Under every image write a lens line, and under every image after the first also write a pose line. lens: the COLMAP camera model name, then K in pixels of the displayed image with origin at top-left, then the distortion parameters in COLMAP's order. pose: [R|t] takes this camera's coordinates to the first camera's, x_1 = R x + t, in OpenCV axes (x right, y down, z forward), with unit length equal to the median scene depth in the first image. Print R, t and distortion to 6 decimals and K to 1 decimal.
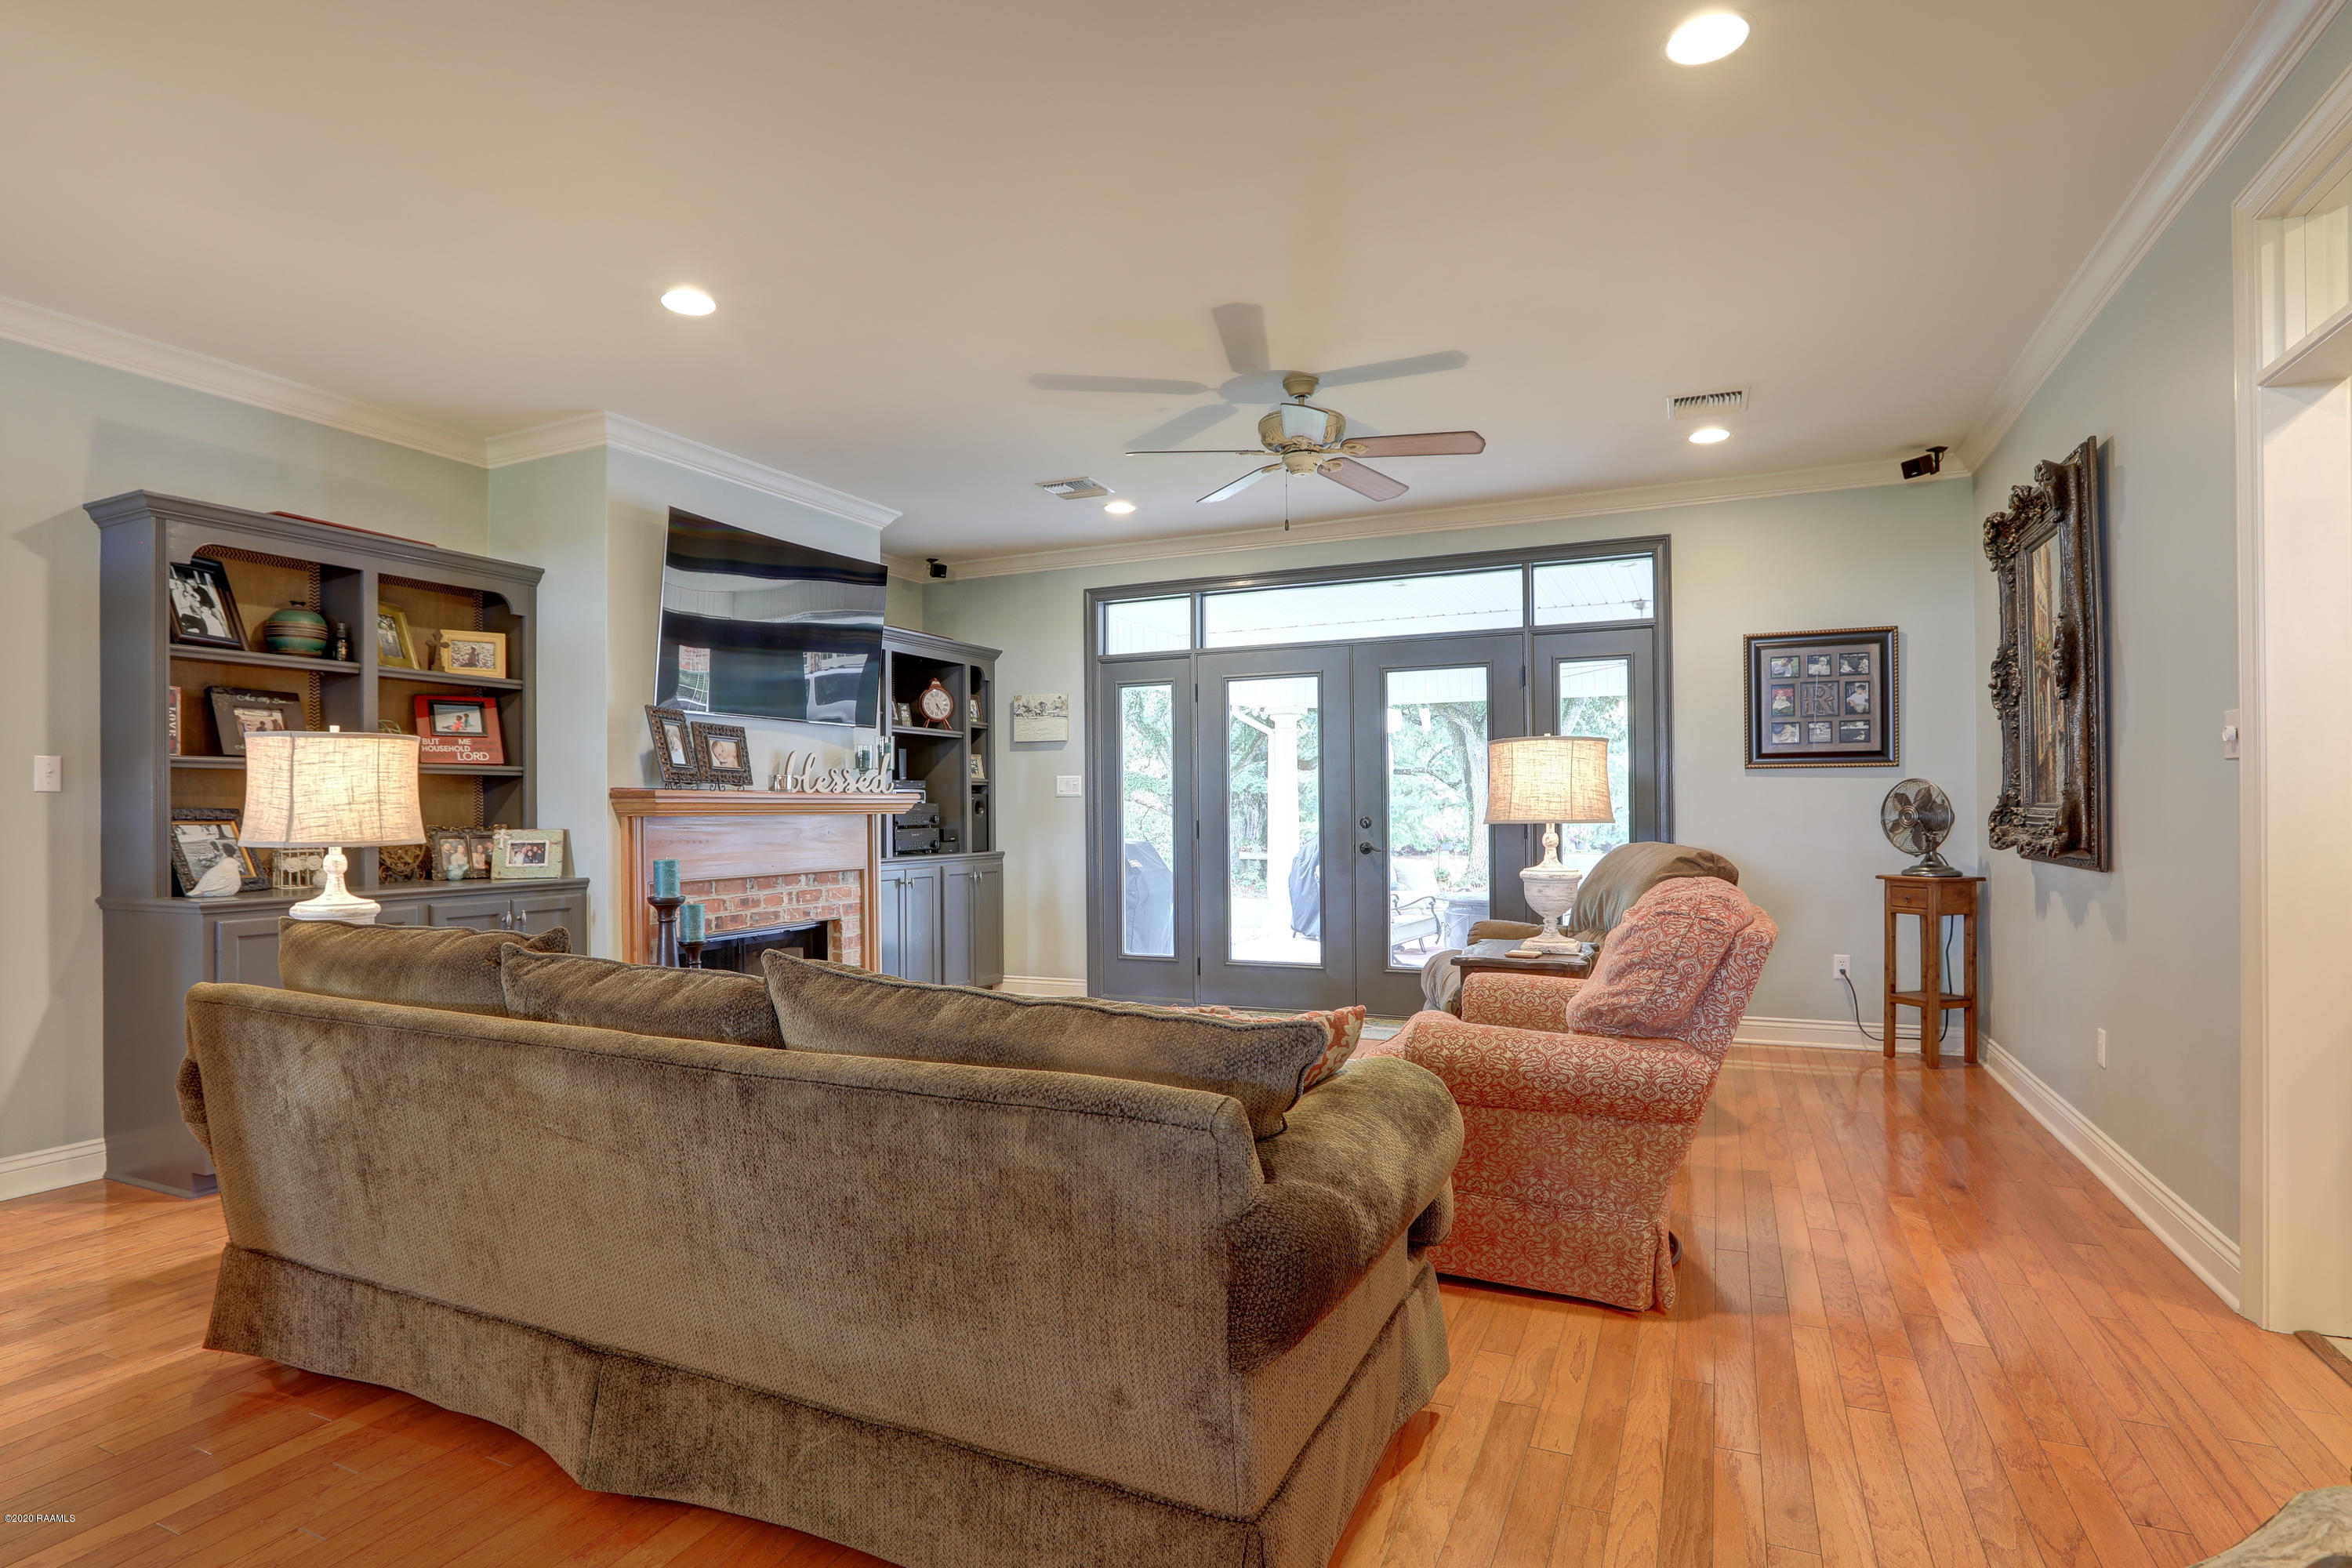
lens RADIAL K [[1142.6, 0, 1177.5], [0, 1142.6, 795.8], [0, 0, 1]] dist [-0.005697, 0.006463]
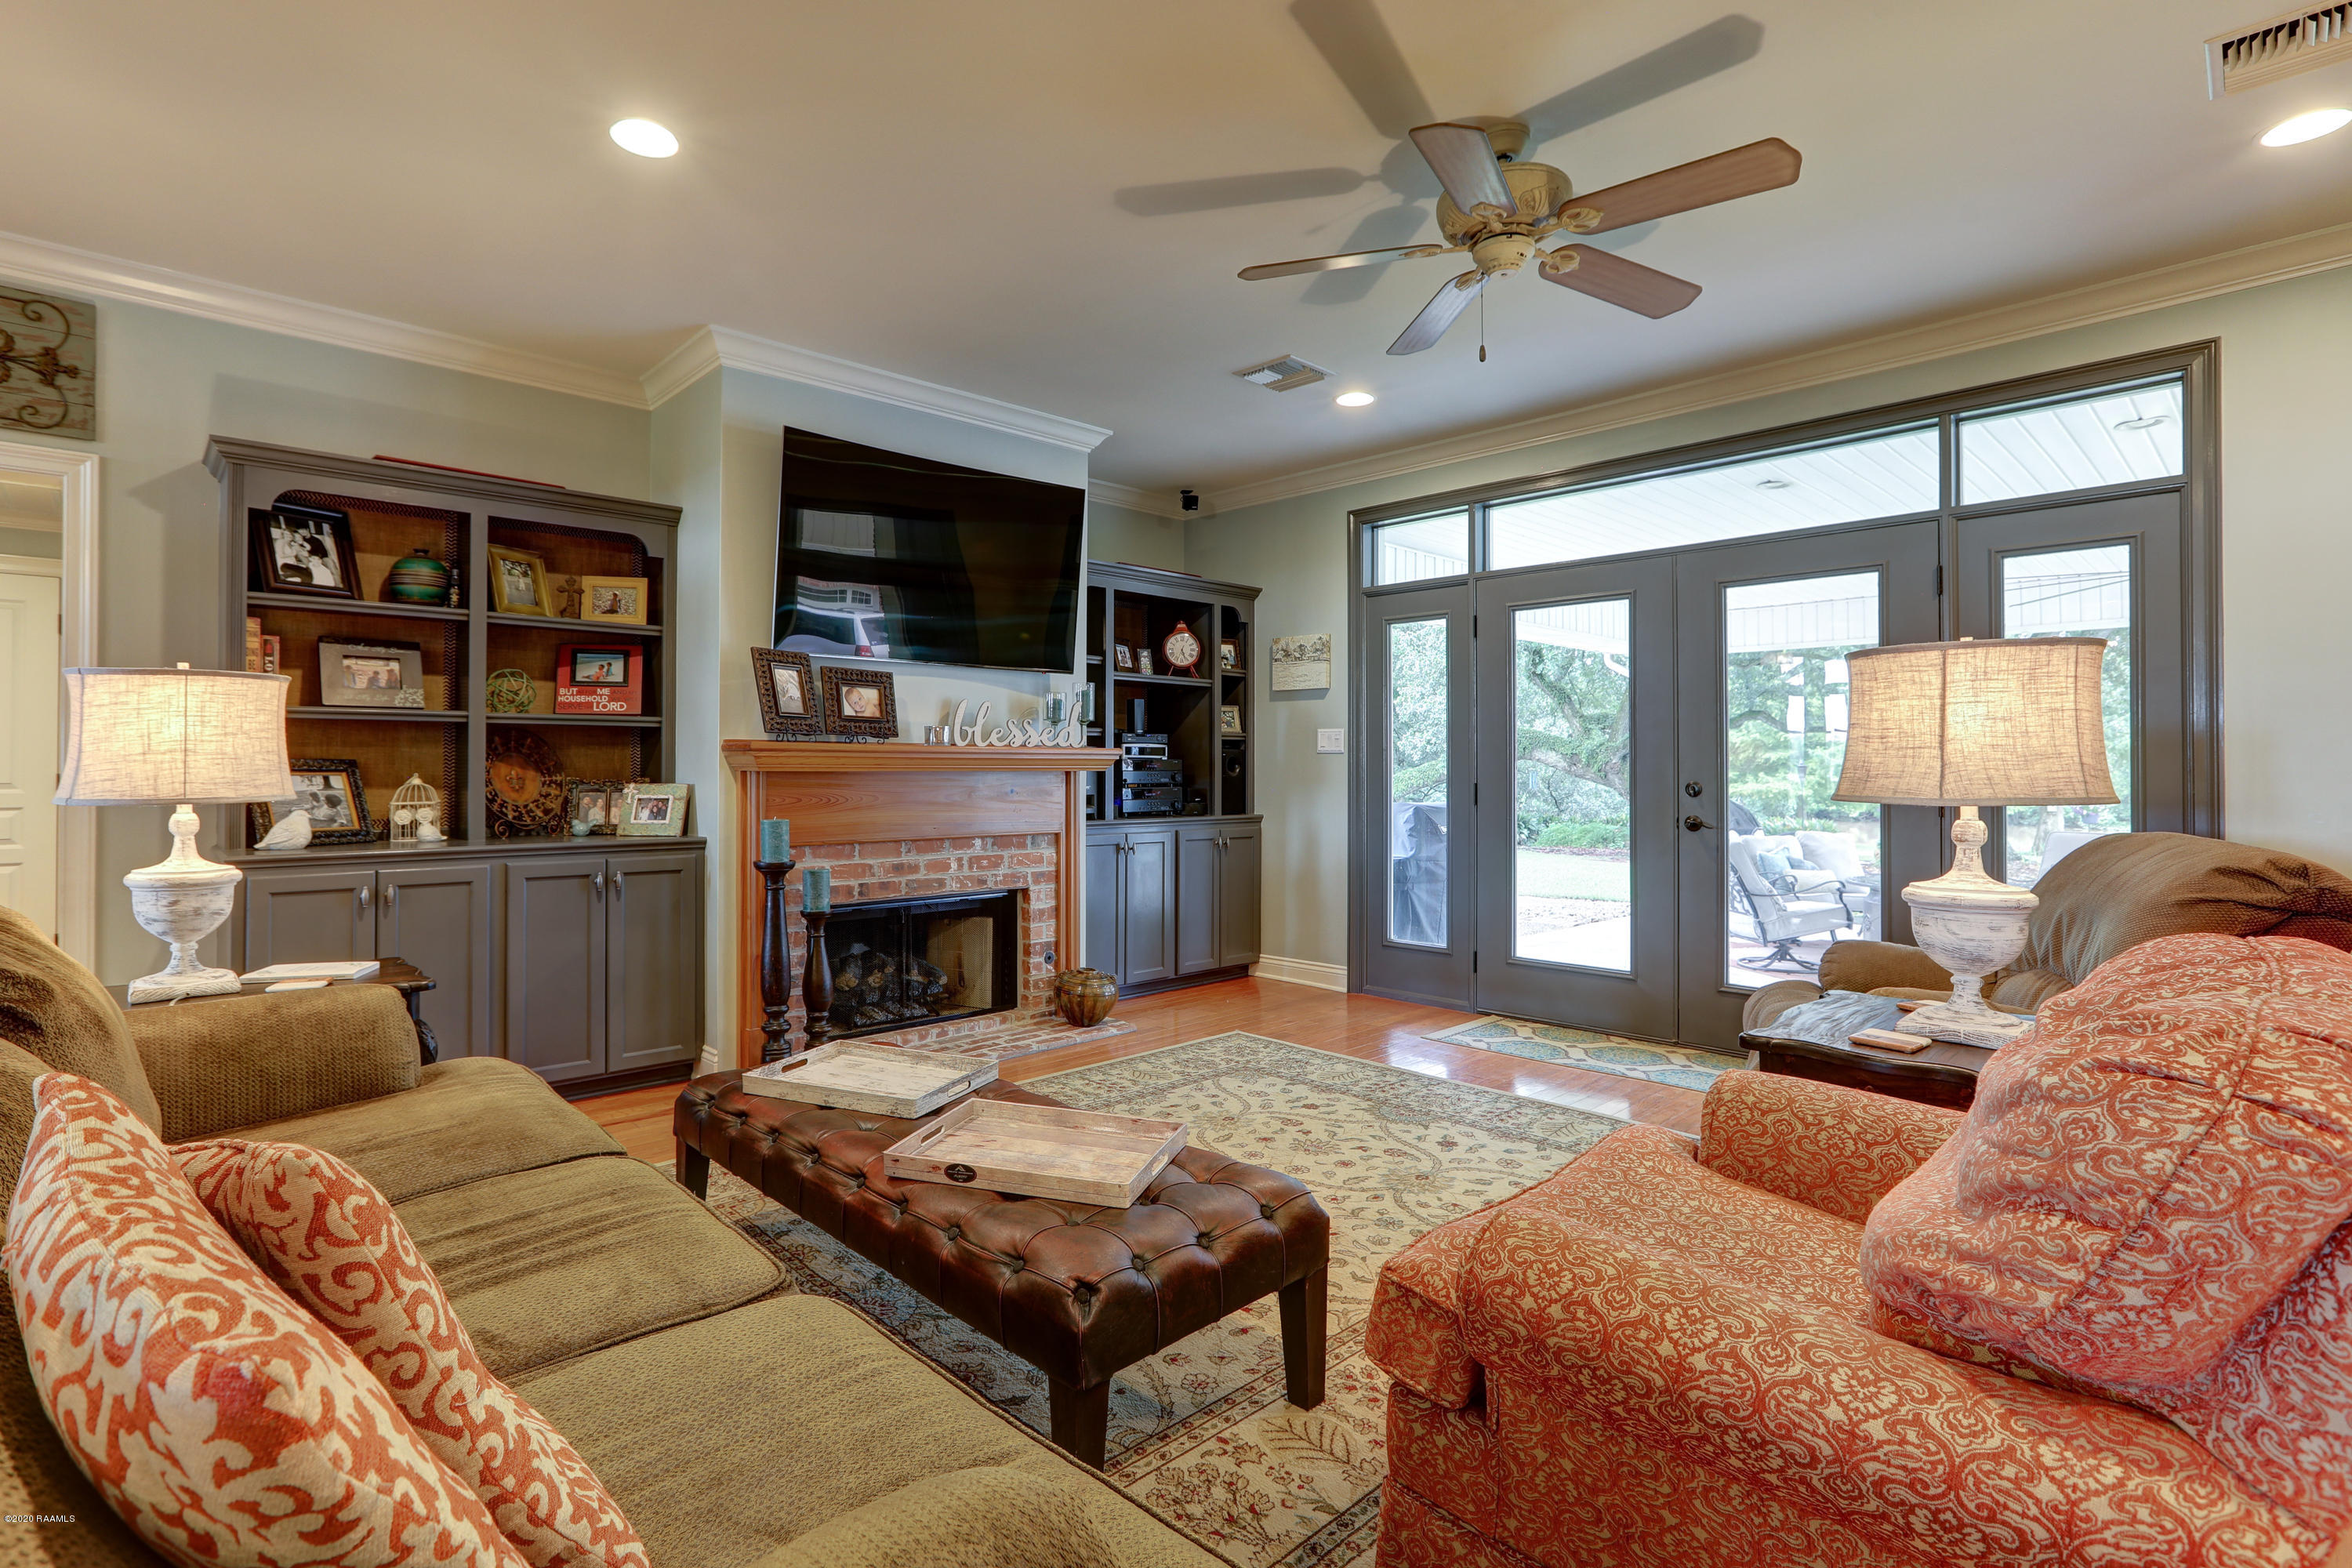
lens RADIAL K [[1142.6, 0, 1125.3], [0, 1142.6, 756.7], [0, 0, 1]] dist [-0.005697, 0.006463]
pose [[0.932222, 0.006778, -0.361824, 0.104608], [-0.005574, 0.999975, 0.004370, 0.000619], [0.361845, -0.002057, 0.932236, 0.204804]]
